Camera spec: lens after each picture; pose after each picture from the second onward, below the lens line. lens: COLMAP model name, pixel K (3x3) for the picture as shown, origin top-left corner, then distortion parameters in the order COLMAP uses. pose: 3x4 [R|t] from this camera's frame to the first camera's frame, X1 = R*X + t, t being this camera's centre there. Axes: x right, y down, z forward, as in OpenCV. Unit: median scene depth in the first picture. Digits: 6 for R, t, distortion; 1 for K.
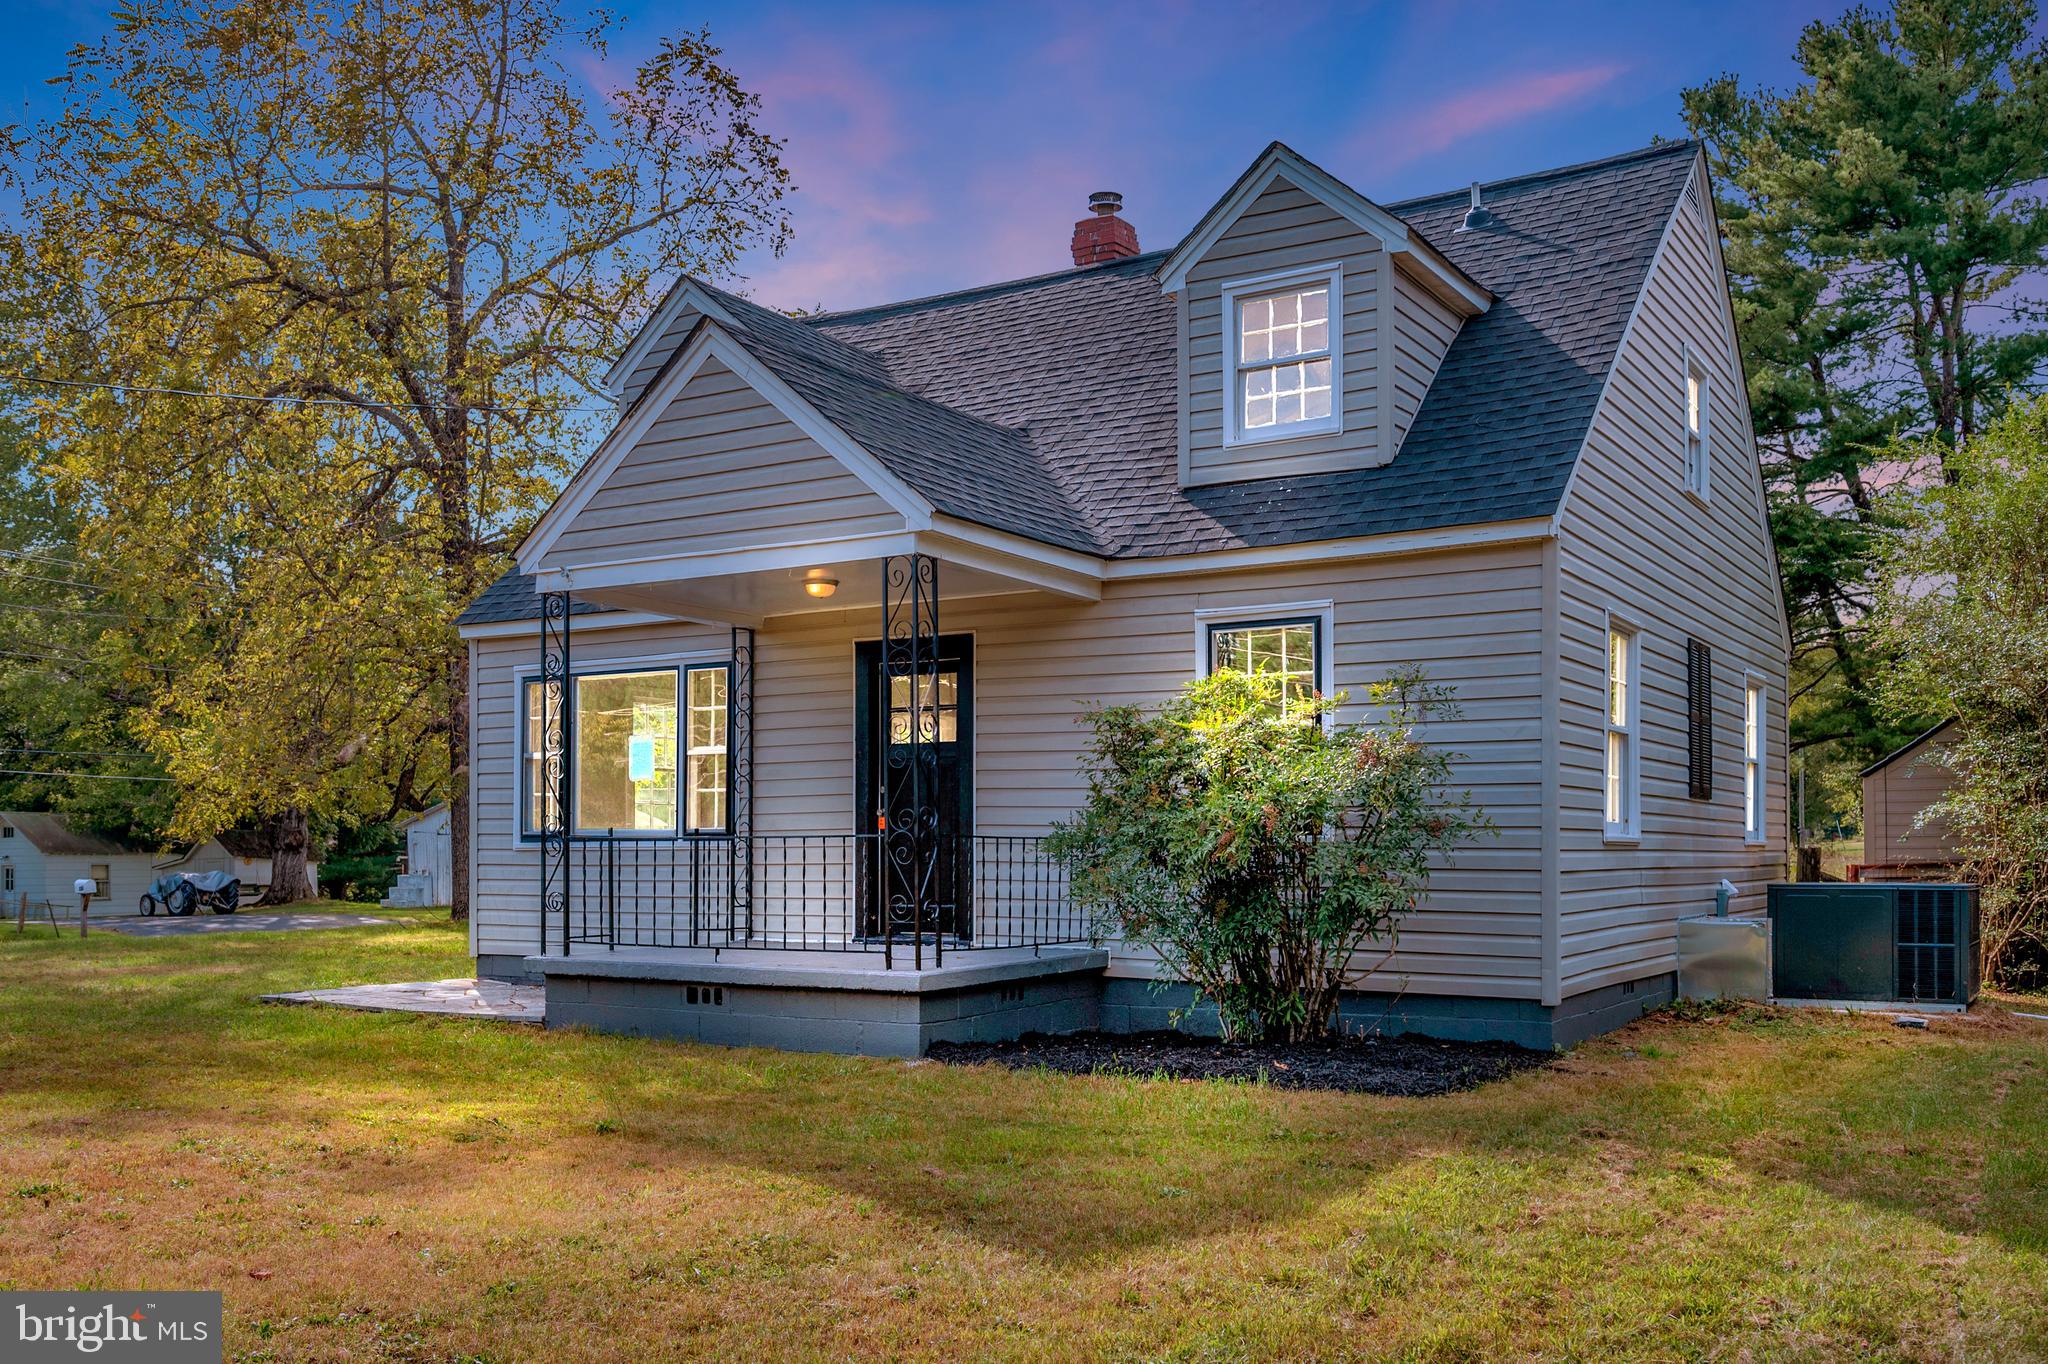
lens RADIAL K [[1796.9, 0, 1025.0], [0, 1796.9, 866.8], [0, 0, 1]] dist [-0.007092, -0.009695]
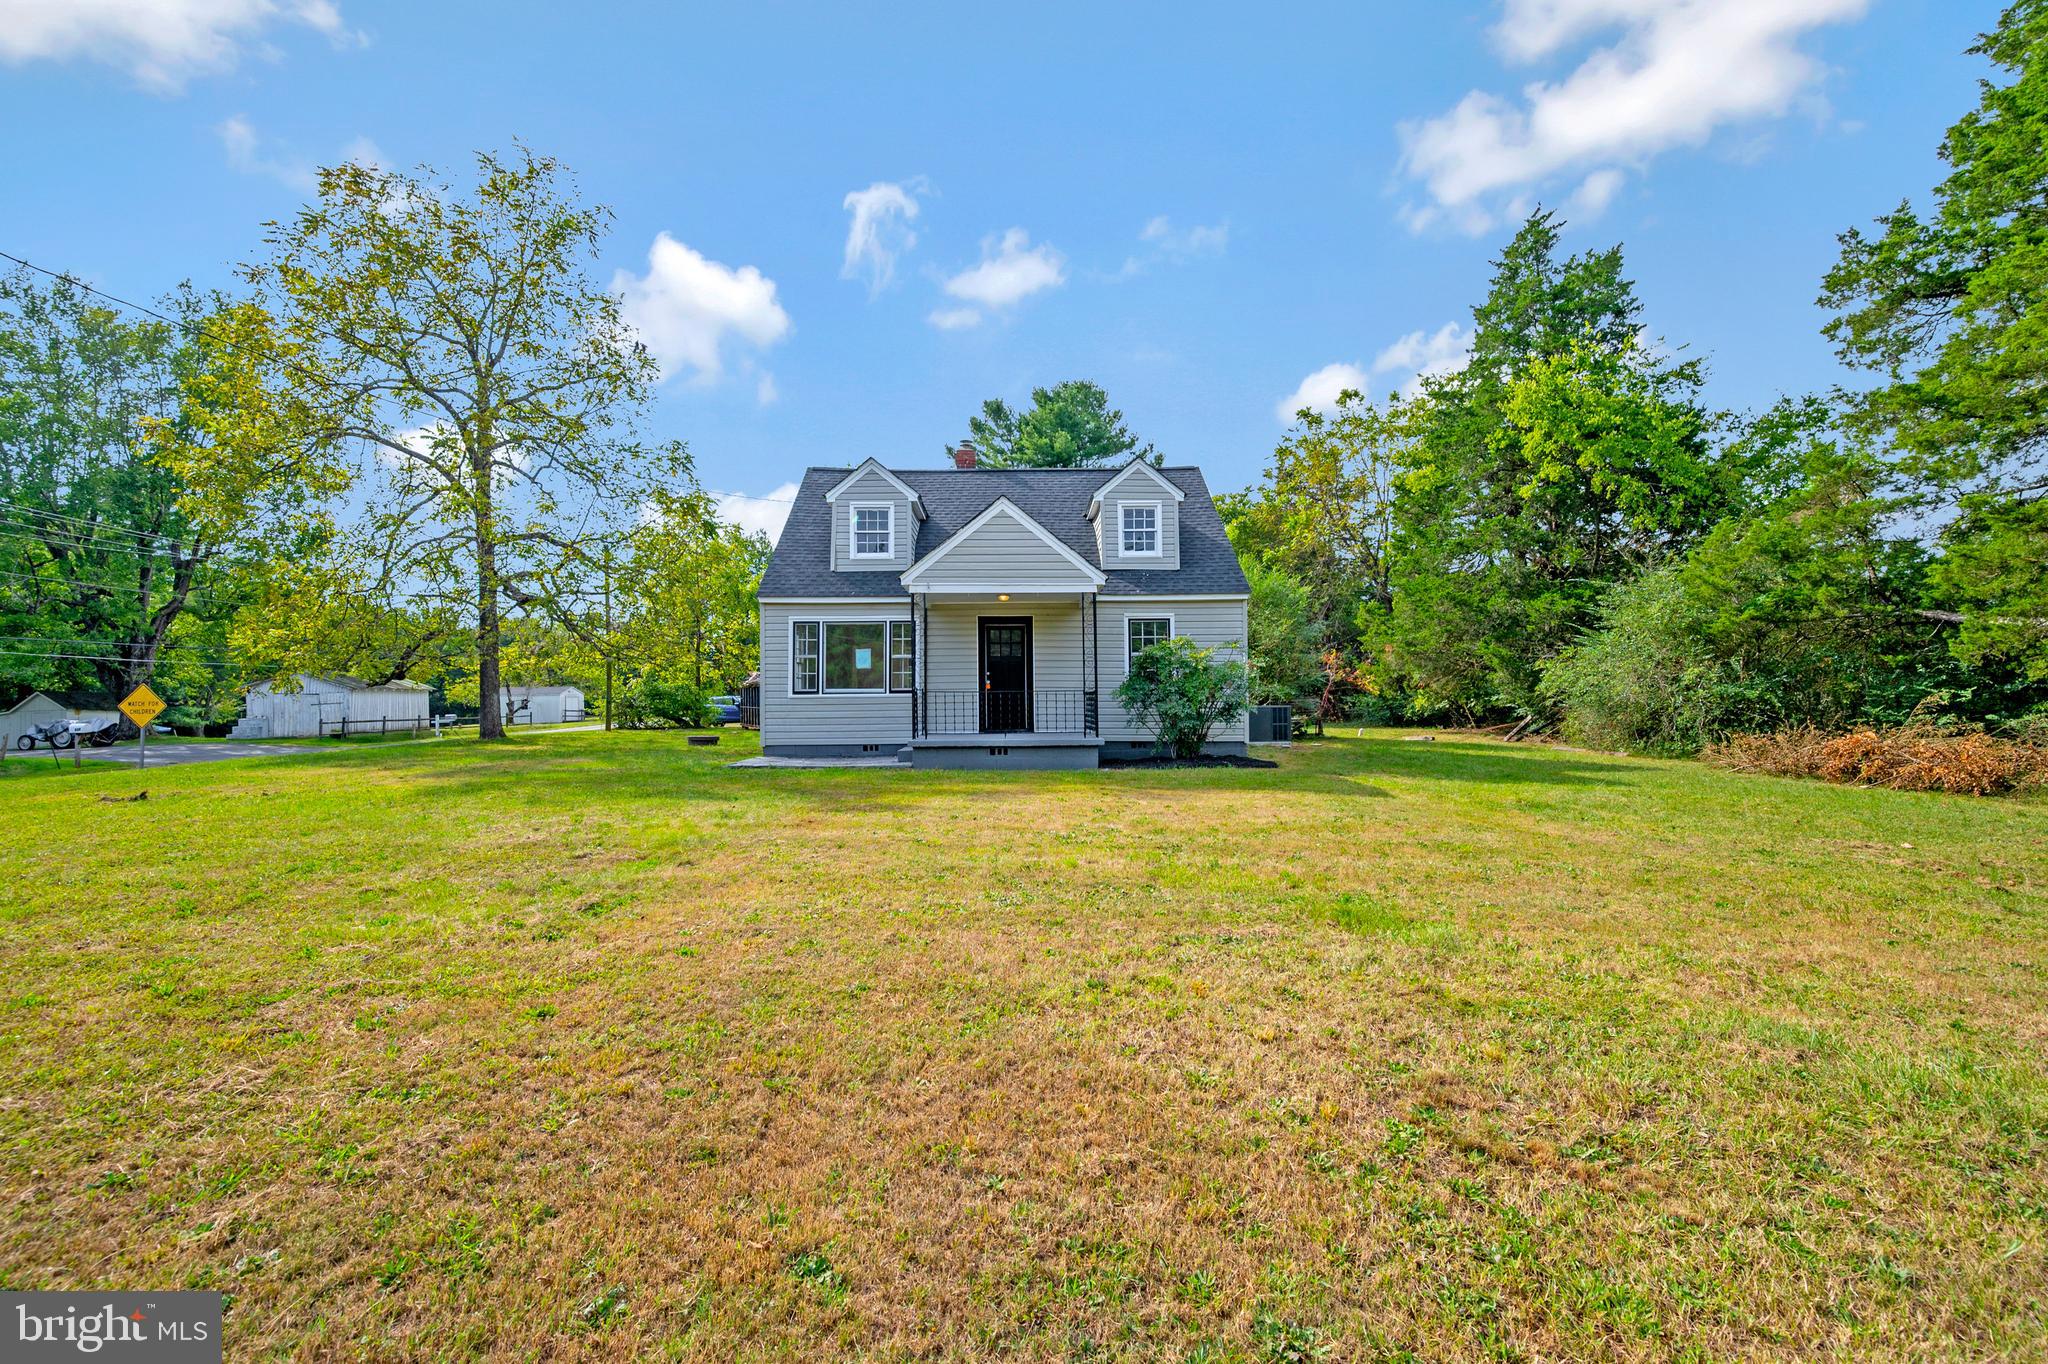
lens RADIAL K [[823.2, 0, 1024.0], [0, 823.2, 682.0], [0, 0, 1]] dist [0.000804, 0.000062]
pose [[0.846421, 0.006785, 0.532471, -0.719542], [0.010903, 0.999488, -0.030068, 0.005935], [-0.532403, 0.031255, 0.845914, -0.036267]]
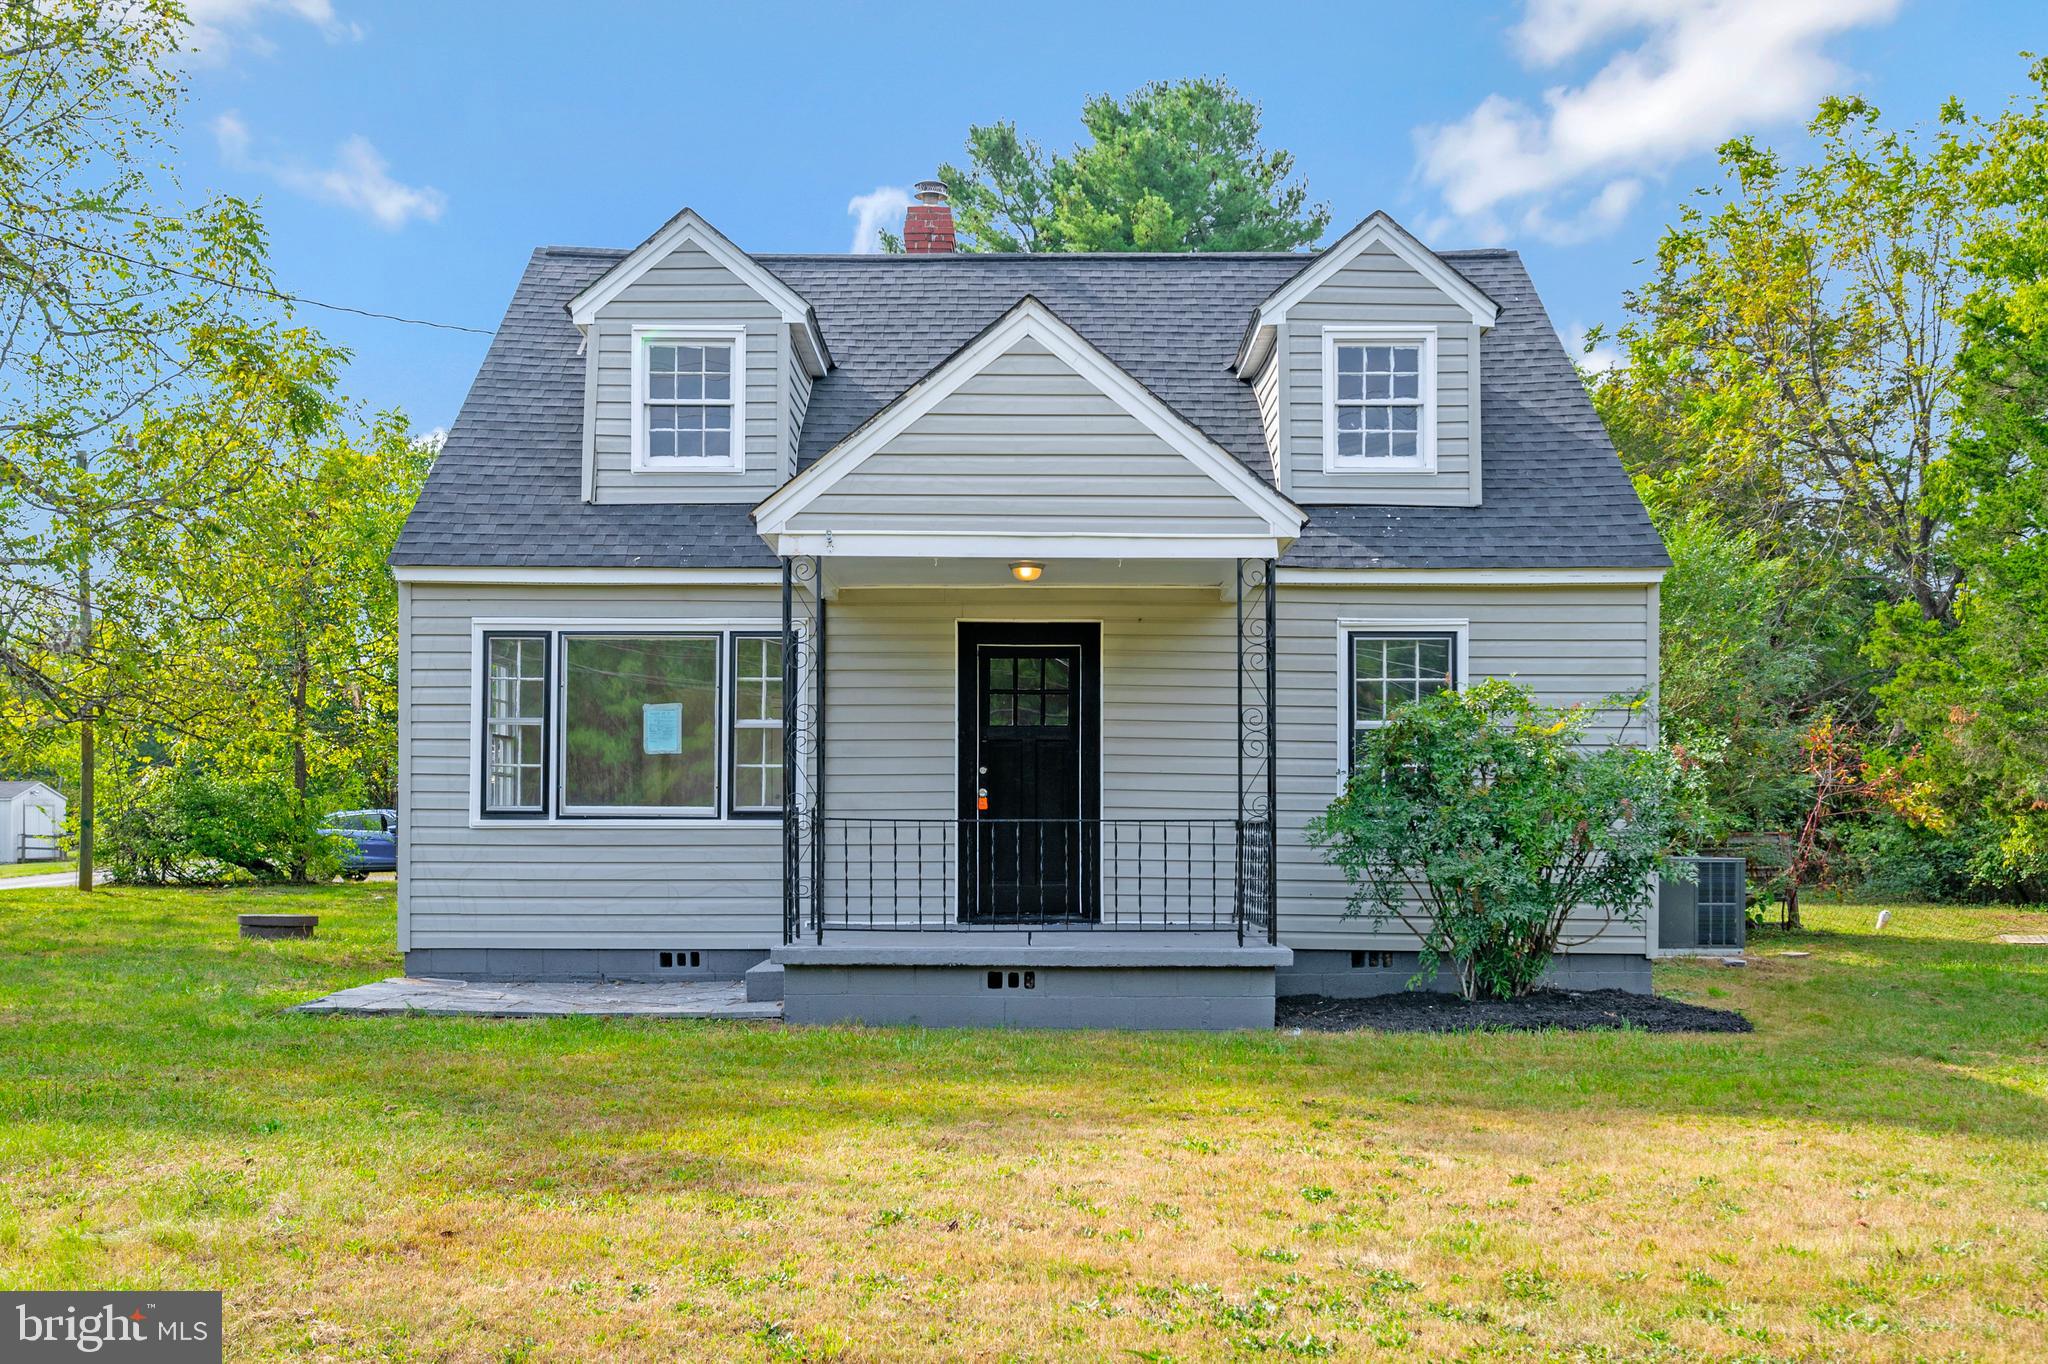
lens RADIAL K [[1827.6, 0, 1015.8], [0, 1827.6, 835.1], [0, 0, 1]] dist [-0.008550, -0.007580]
pose [[0.856468, 0.000259, 0.516201, -0.636487], [-0.000384, 1.000000, 0.000136, -0.007341], [-0.516201, -0.000315, 0.856468, 0.123121]]
